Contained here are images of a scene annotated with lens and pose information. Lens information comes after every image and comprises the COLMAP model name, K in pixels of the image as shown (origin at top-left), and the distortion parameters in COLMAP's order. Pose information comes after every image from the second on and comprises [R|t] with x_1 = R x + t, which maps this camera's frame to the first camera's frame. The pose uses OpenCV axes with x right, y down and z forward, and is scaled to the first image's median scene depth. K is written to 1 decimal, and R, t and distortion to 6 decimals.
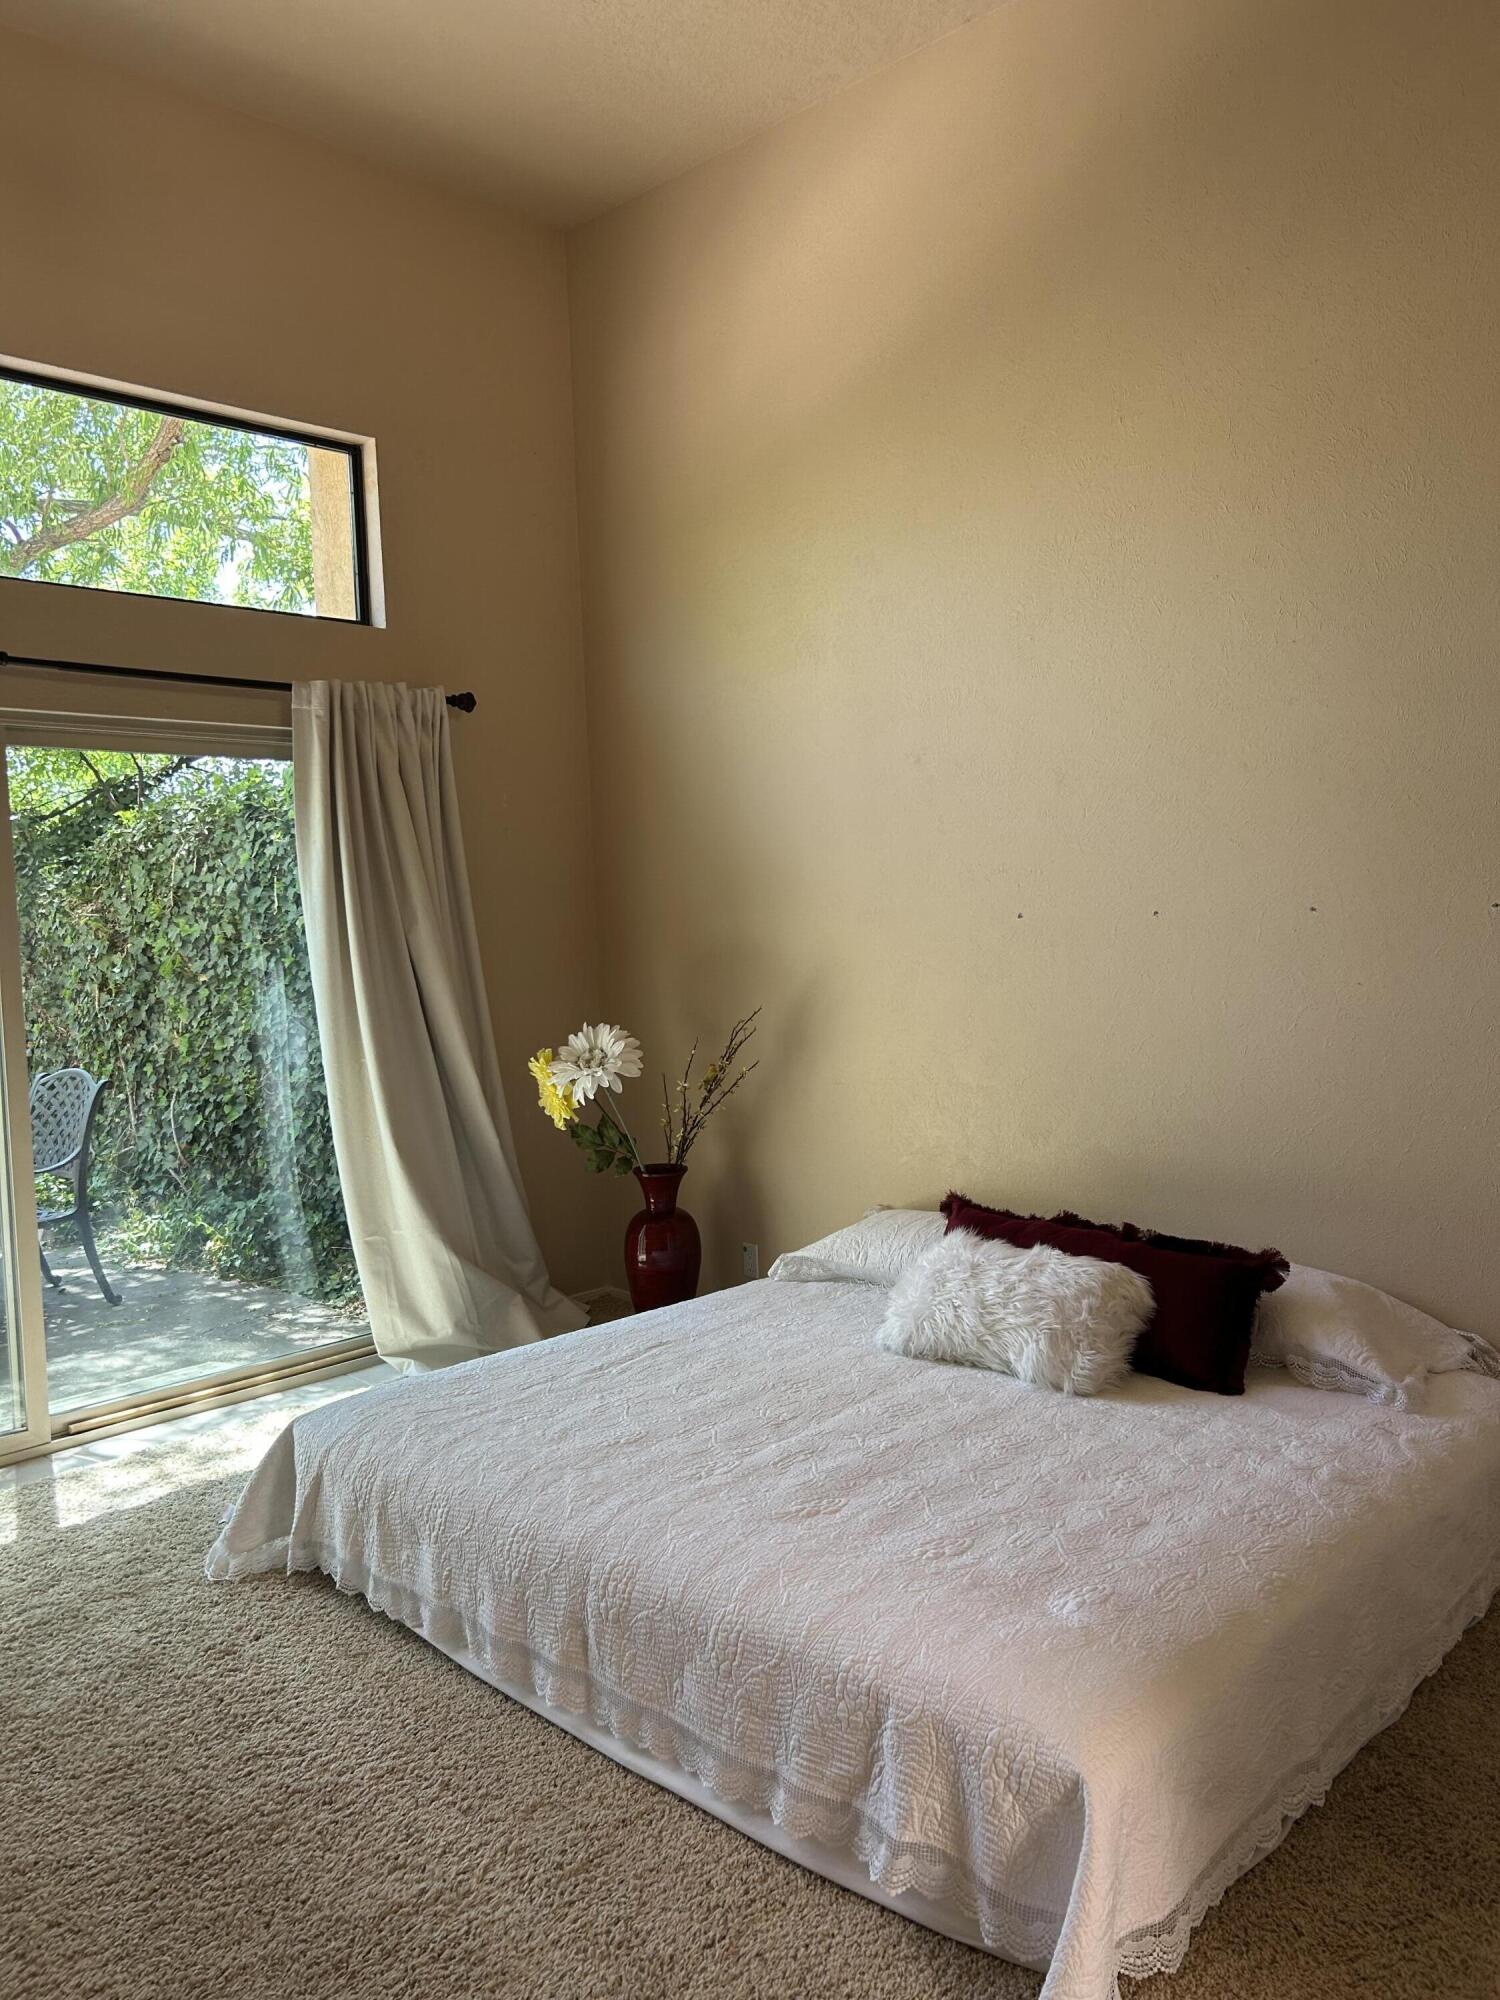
lens RADIAL K [[1498.6, 0, 745.6], [0, 1498.6, 1001.6], [0, 0, 1]] dist [0.035480, -0.036435]
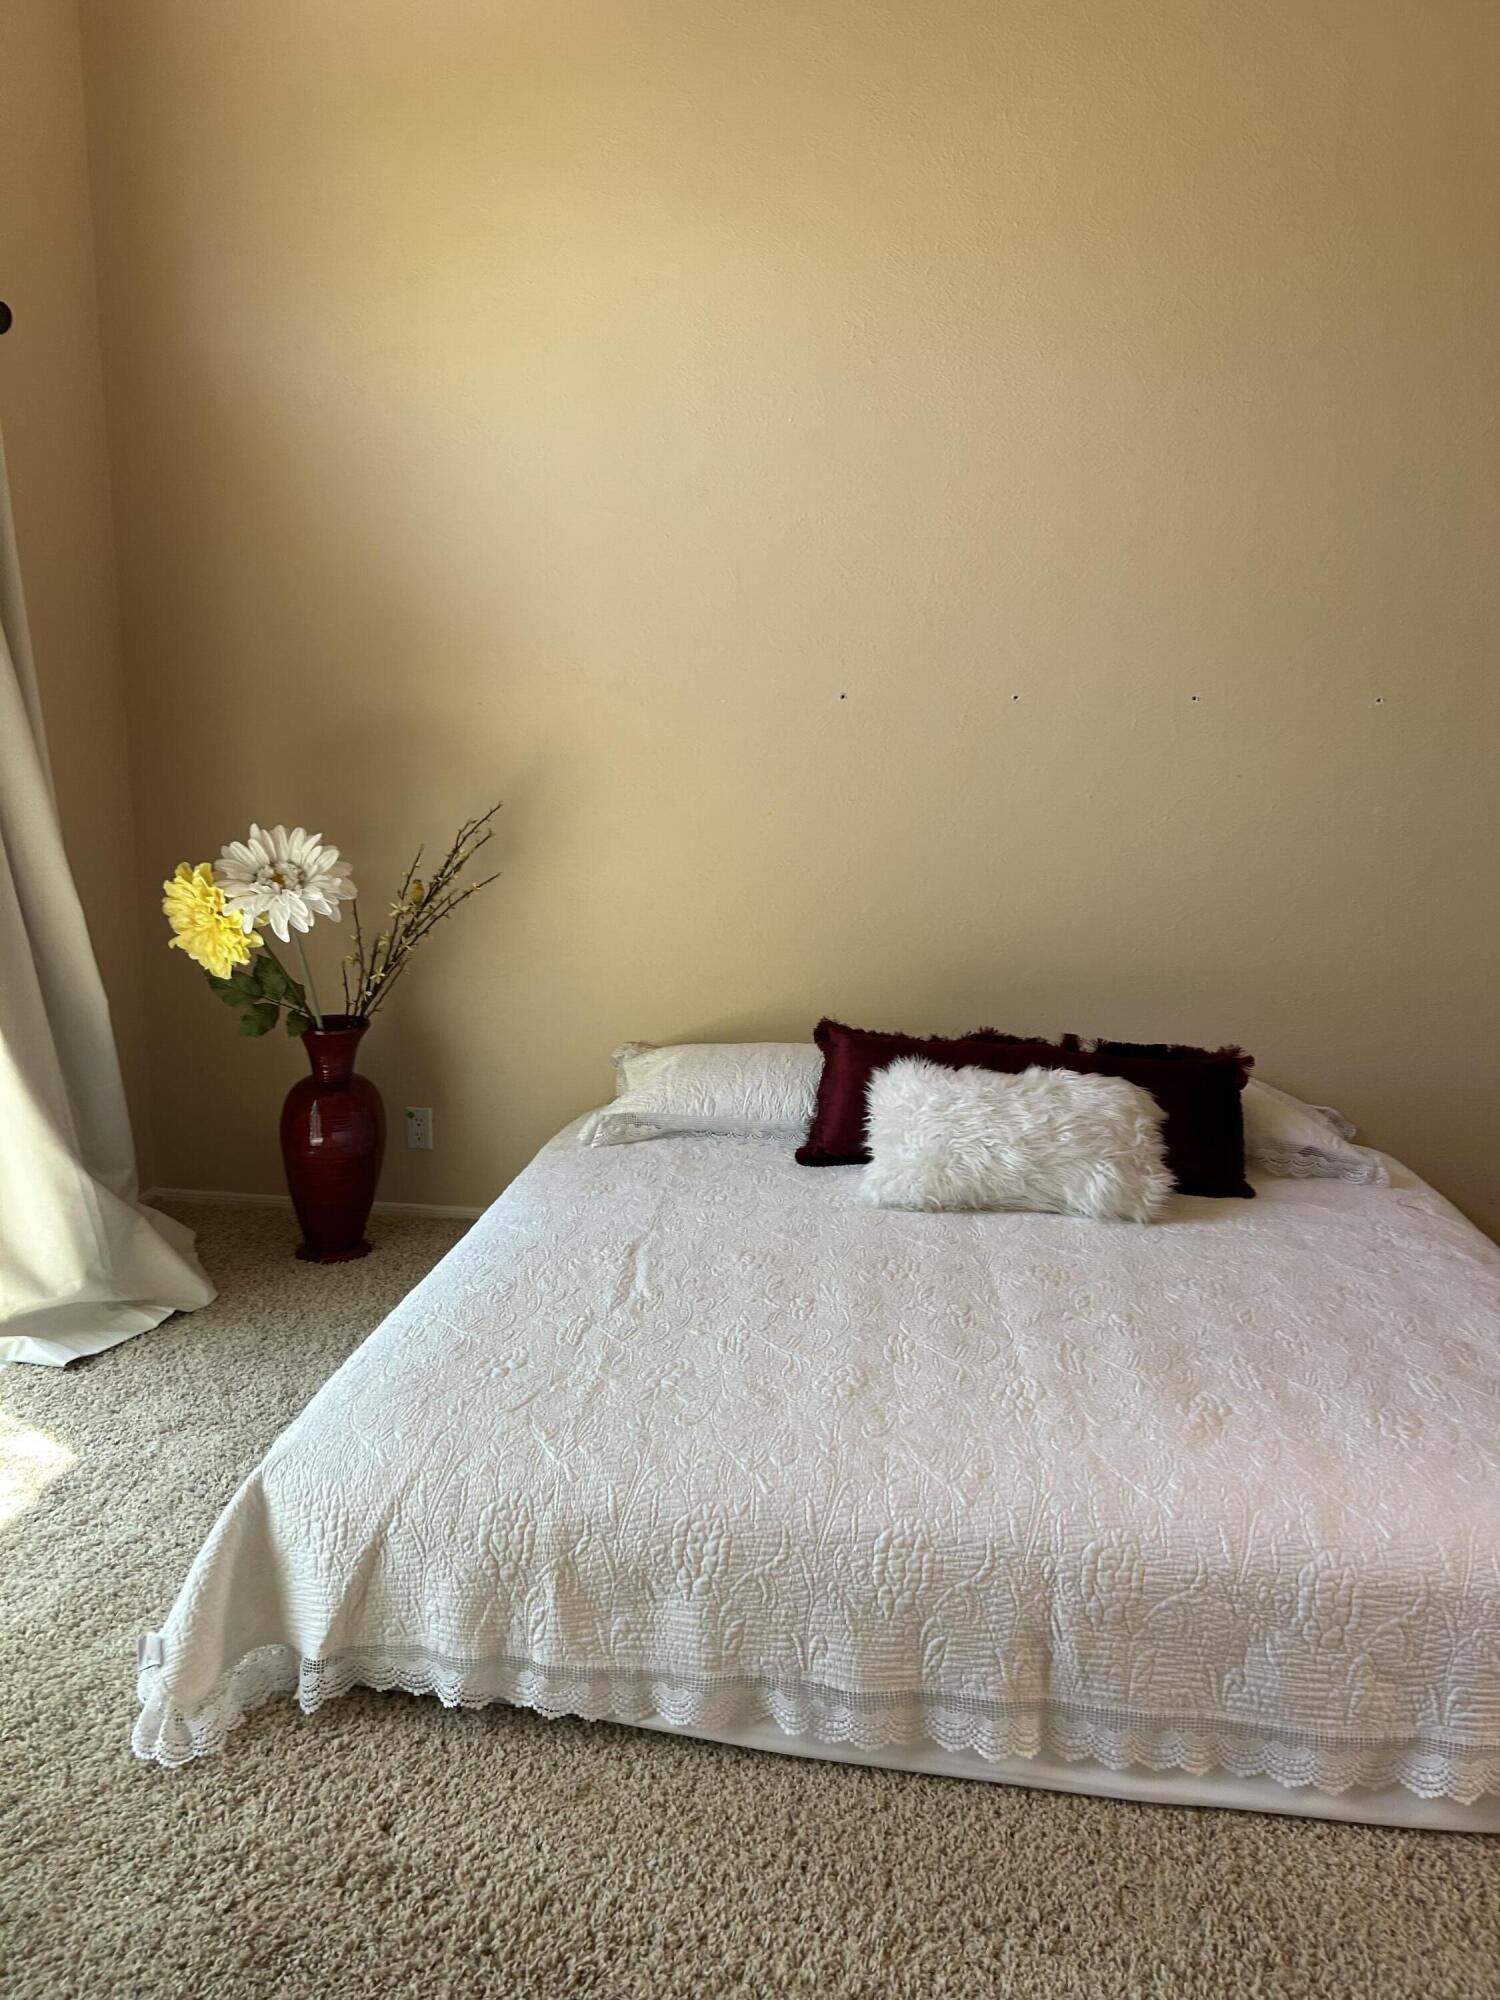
lens RADIAL K [[1498.6, 0, 745.6], [0, 1498.6, 1001.6], [0, 0, 1]] dist [0.035480, -0.036435]
pose [[0.806903, -0.075639, 0.585821, -0.476307], [0.003529, 0.992367, 0.123269, 0.014087], [-0.590674, -0.097399, 0.801011, 0.405359]]
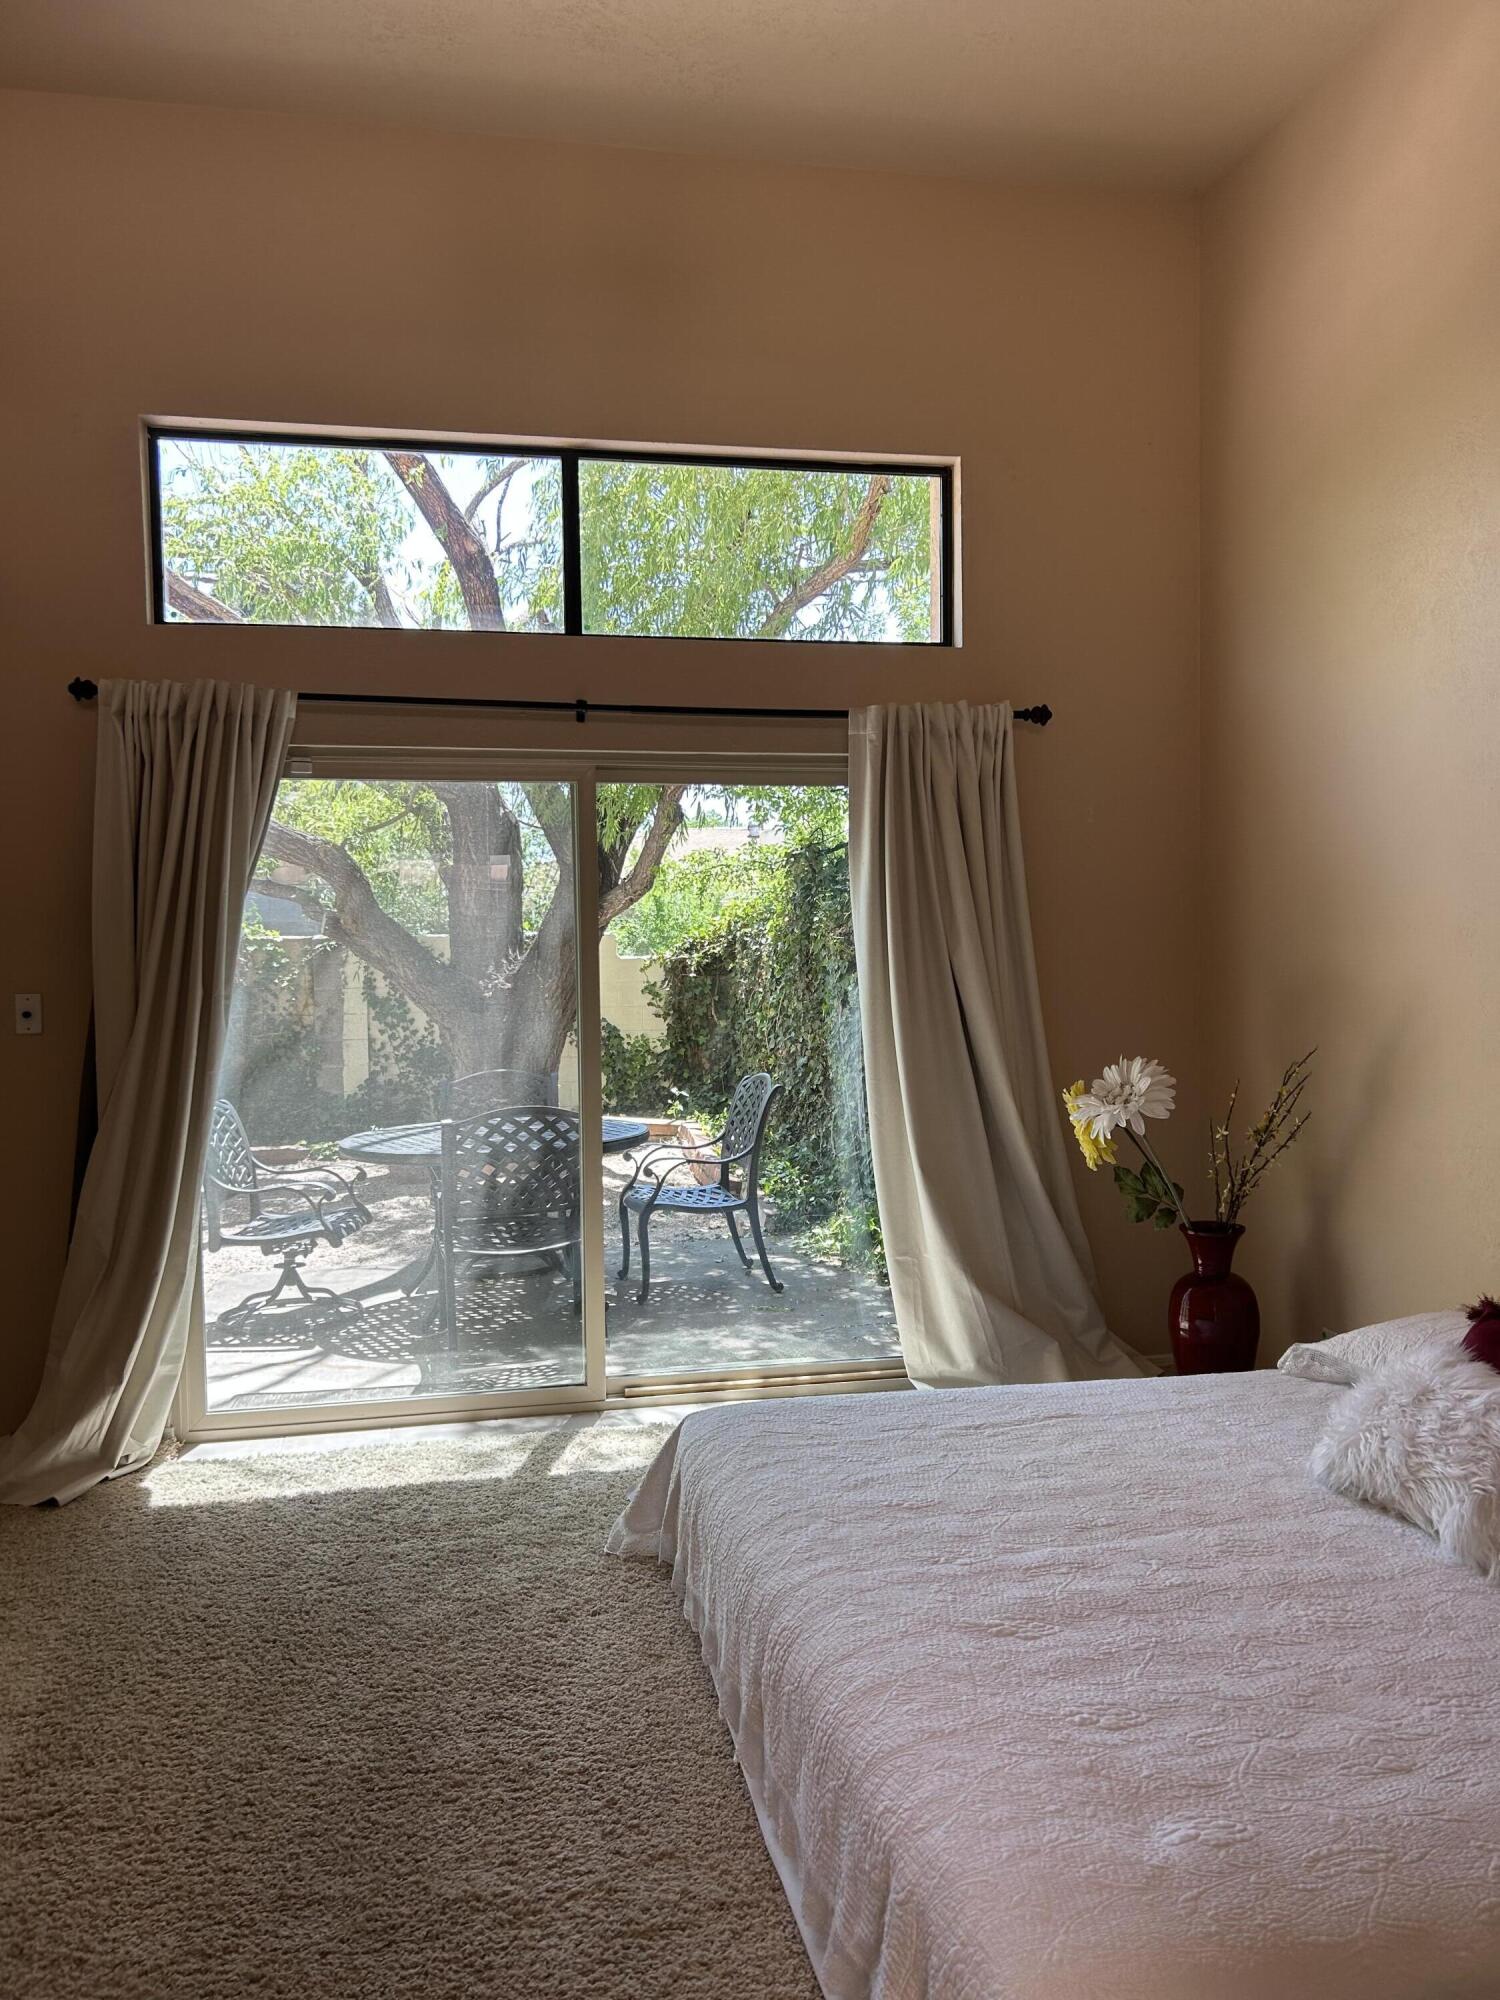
lens RADIAL K [[1498.6, 0, 745.6], [0, 1498.6, 1001.6], [0, 0, 1]] dist [0.035480, -0.036435]
pose [[0.828388, 0.037663, -0.558887, 0.298933], [-0.049318, 0.998766, -0.005794, -0.002927], [0.557979, 0.032363, 0.829224, 0.156092]]
